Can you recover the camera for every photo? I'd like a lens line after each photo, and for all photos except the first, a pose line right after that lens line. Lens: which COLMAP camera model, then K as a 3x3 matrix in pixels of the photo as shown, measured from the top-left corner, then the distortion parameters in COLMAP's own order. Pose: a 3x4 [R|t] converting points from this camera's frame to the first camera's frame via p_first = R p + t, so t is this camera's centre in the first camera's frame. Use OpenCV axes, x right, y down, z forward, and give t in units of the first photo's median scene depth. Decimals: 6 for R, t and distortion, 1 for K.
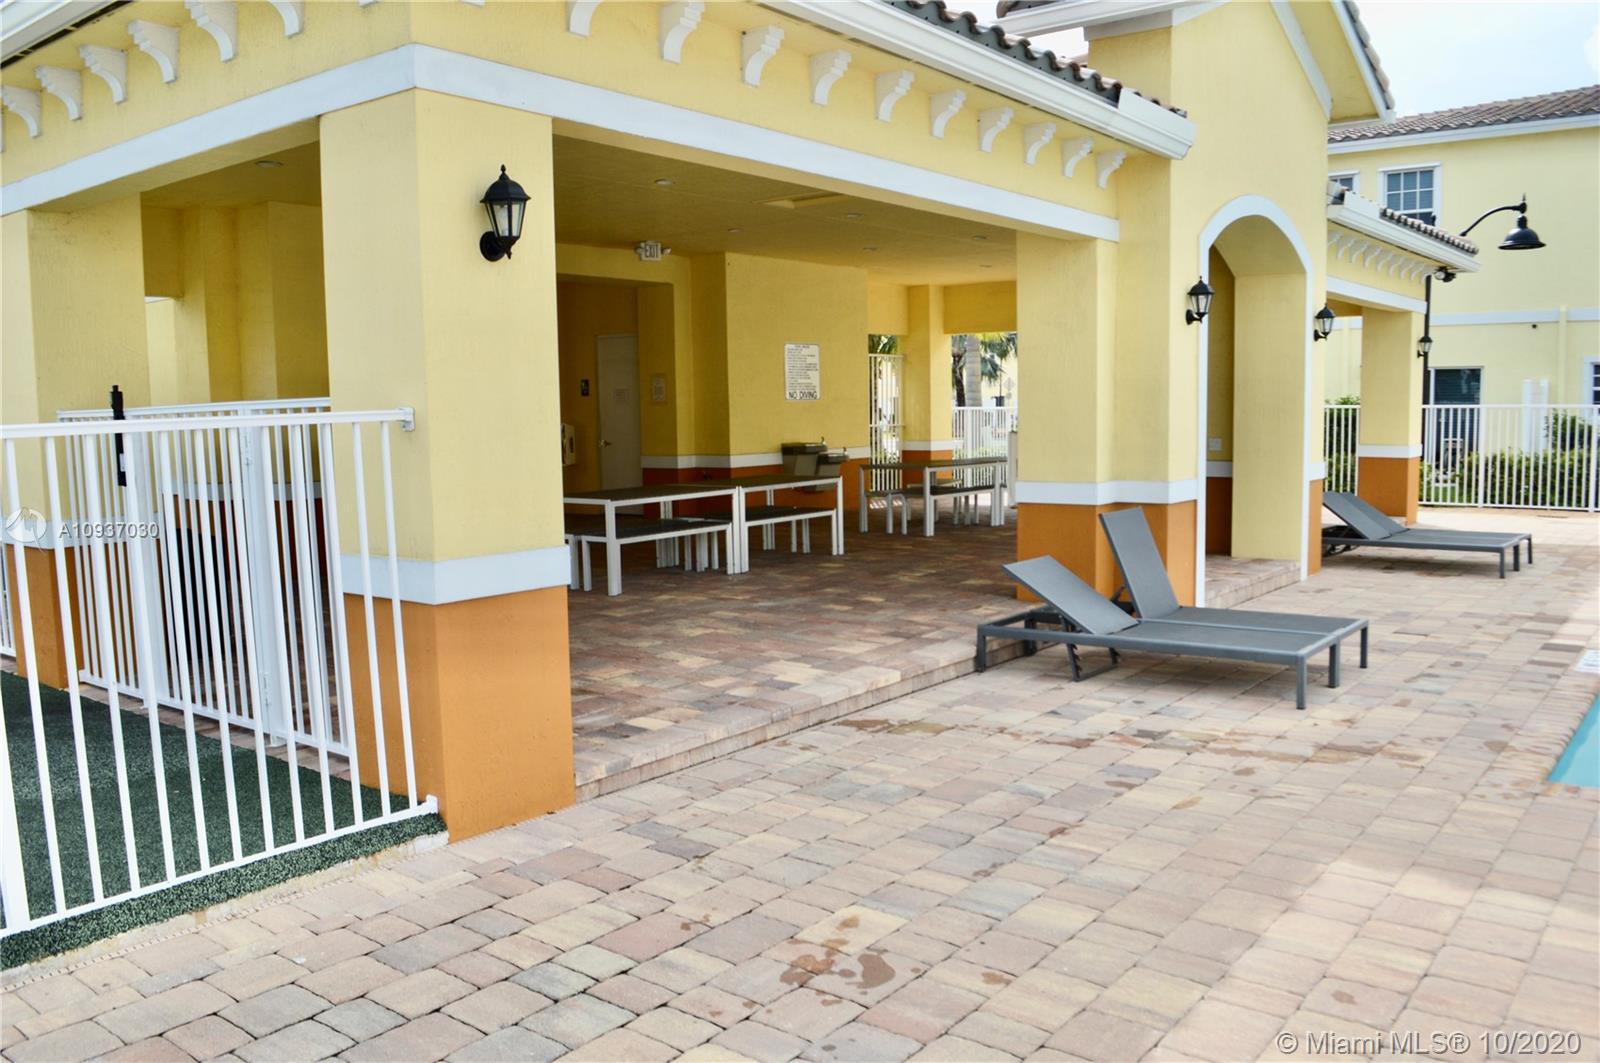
lens RADIAL K [[1288.9, 0, 826.4], [0, 1288.9, 534.9], [0, 0, 1]] dist [-0.063054, -0.000420]
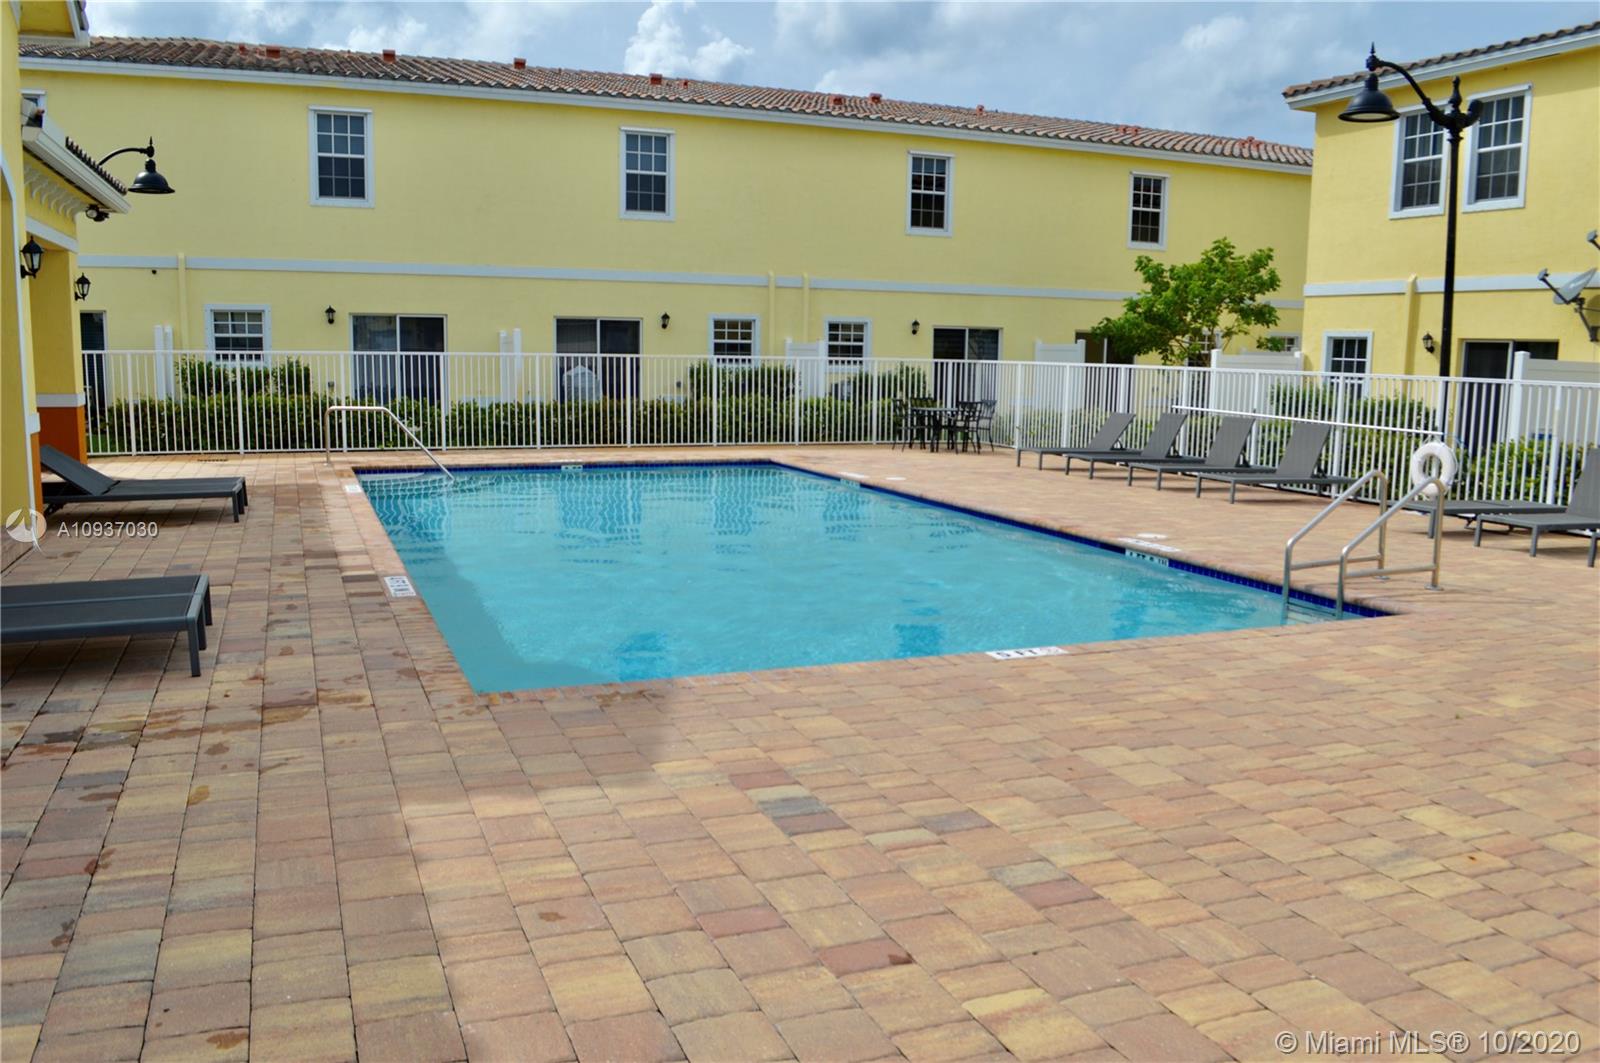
lens RADIAL K [[1288.9, 0, 826.4], [0, 1288.9, 534.9], [0, 0, 1]] dist [-0.063054, -0.000420]
pose [[0.511362, -0.102295, 0.853255, -0.198089], [0.065853, 0.994635, 0.079778, -0.011770], [-0.856839, 0.015393, 0.515355, 0.139867]]
